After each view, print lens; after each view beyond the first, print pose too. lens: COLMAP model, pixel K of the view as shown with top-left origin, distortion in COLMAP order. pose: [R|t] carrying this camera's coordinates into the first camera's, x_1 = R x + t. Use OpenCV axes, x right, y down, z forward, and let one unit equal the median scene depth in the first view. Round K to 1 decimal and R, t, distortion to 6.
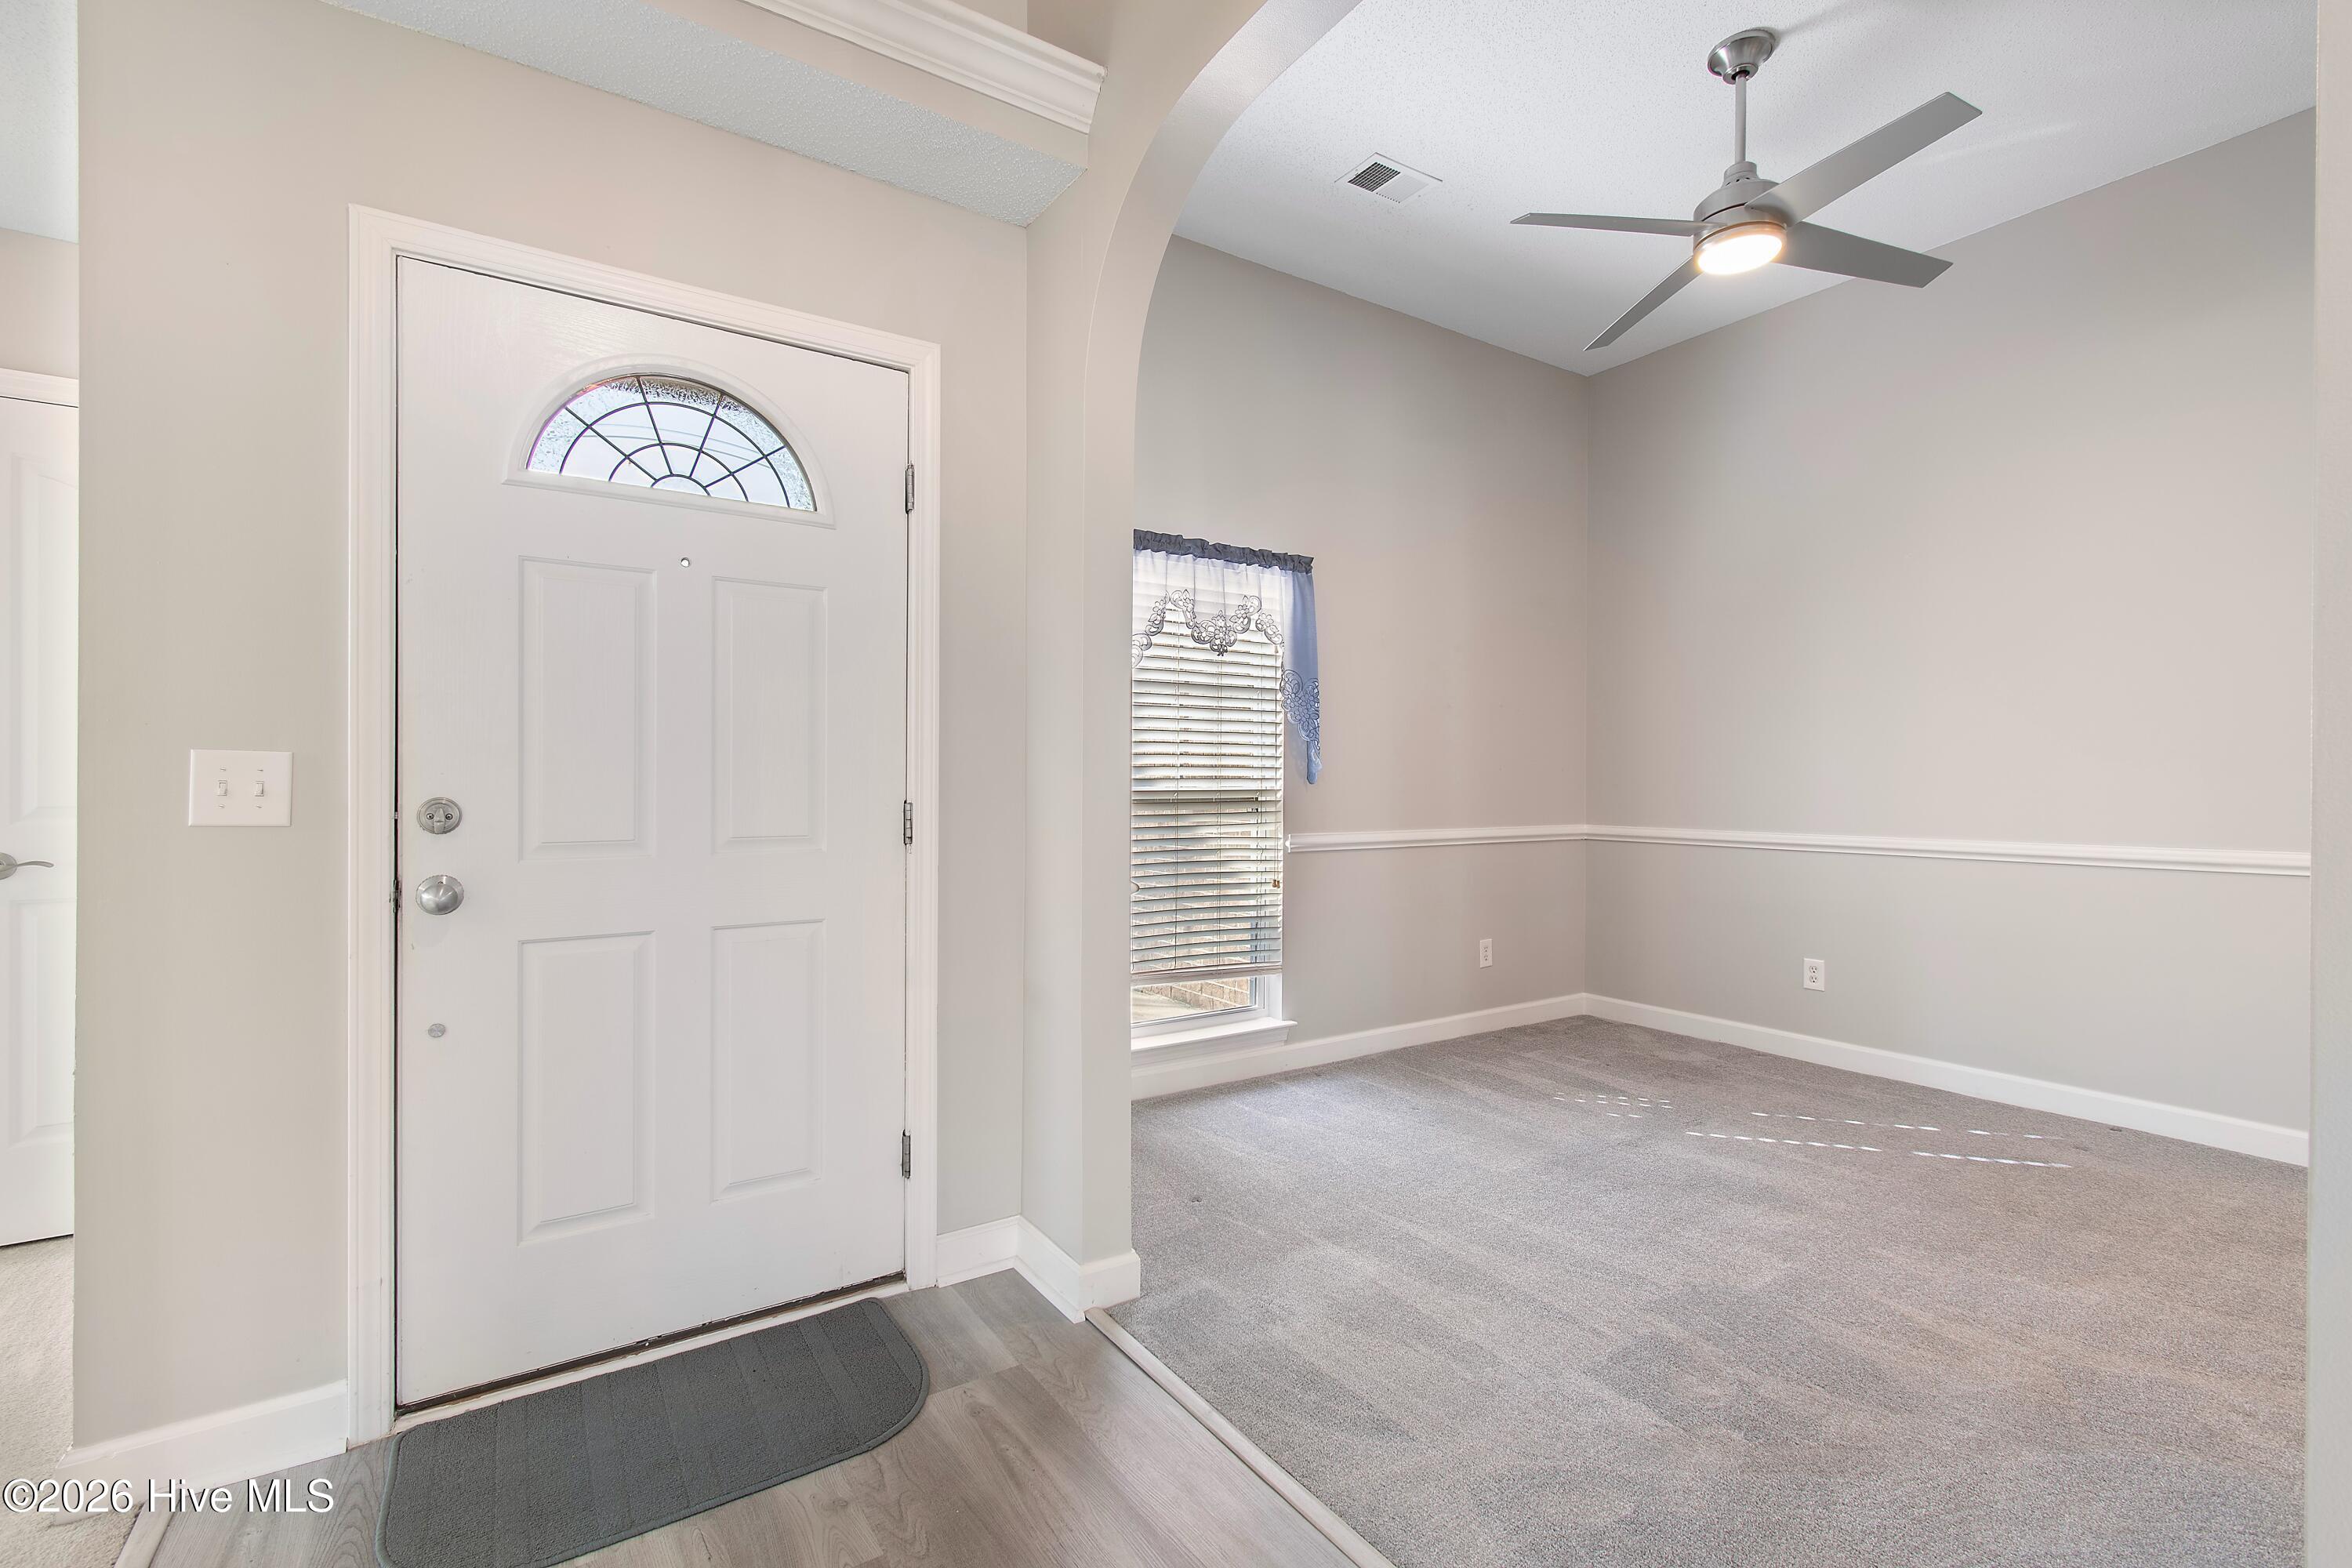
lens RADIAL K [[1035.9, 0, 1177.1], [0, 1035.9, 784.4], [0, 0, 1]] dist [0.007490, -0.003607]
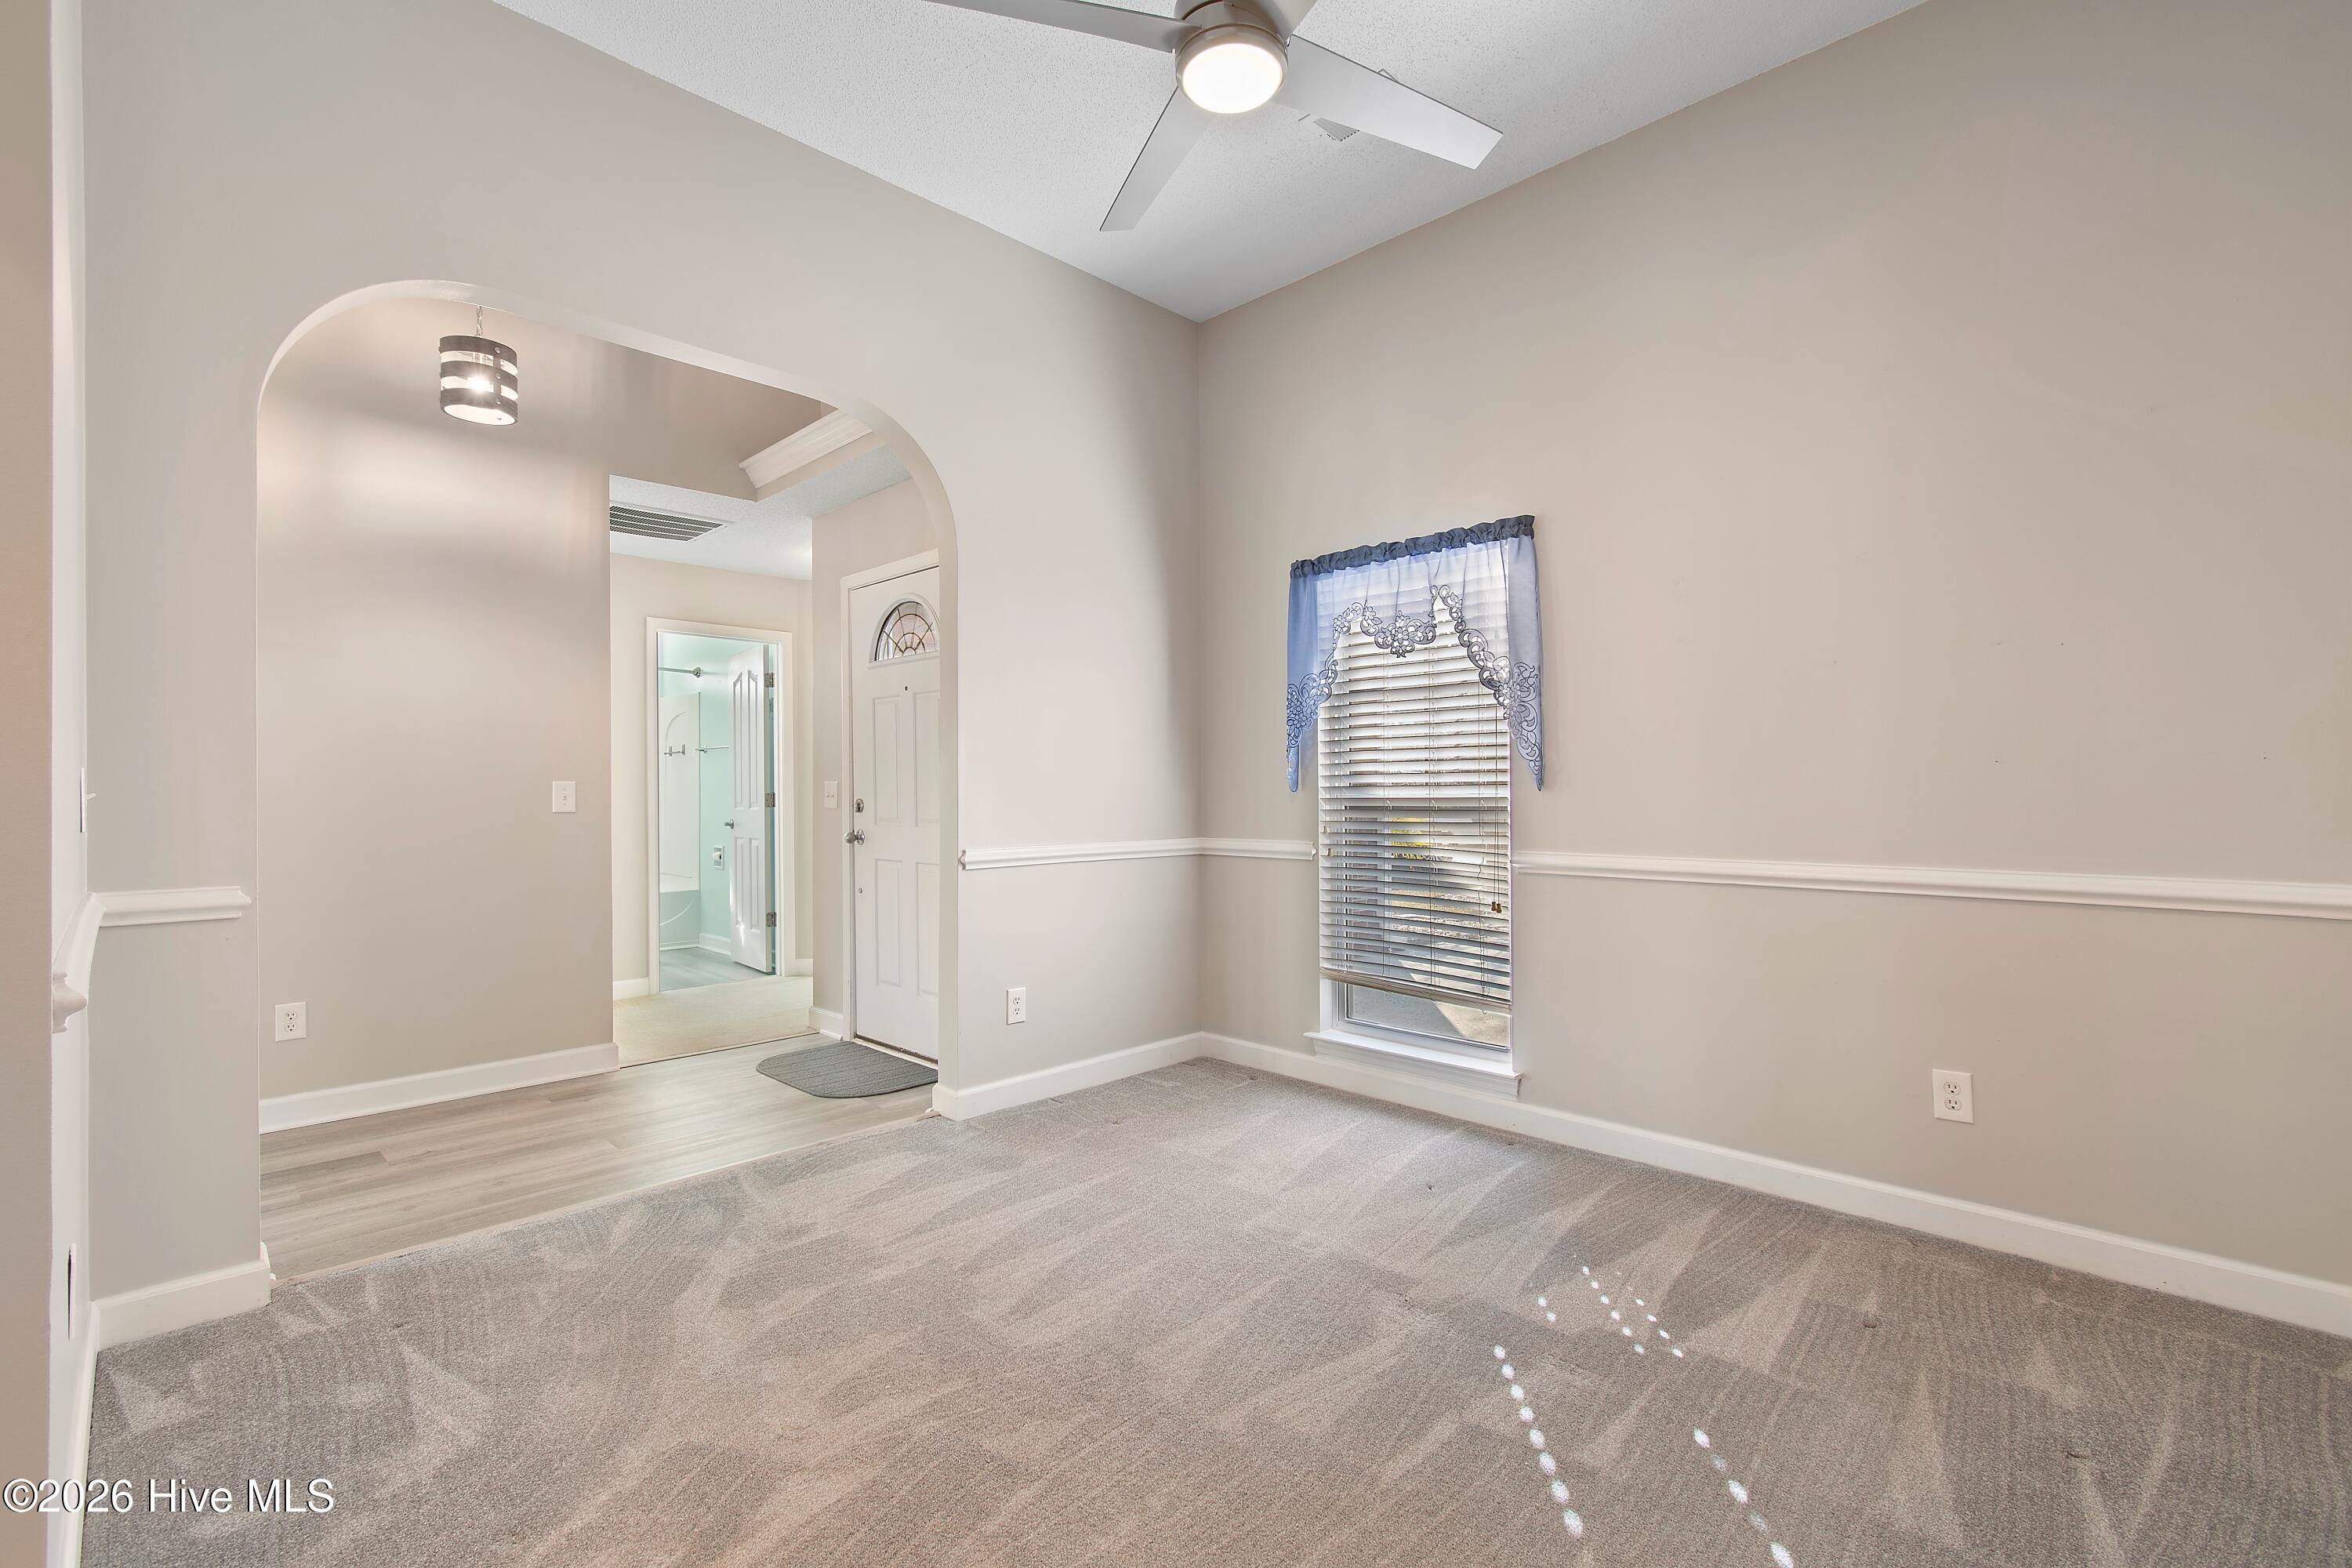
lens RADIAL K [[1035.9, 0, 1169.0], [0, 1035.9, 775.7], [0, 0, 1]] dist [0.007490, -0.003607]
pose [[0.211434, -0.015393, -0.977271, 0.907936], [0.001581, 0.999880, -0.015407, -0.000053], [0.977391, 0.001712, 0.211433, 0.571668]]
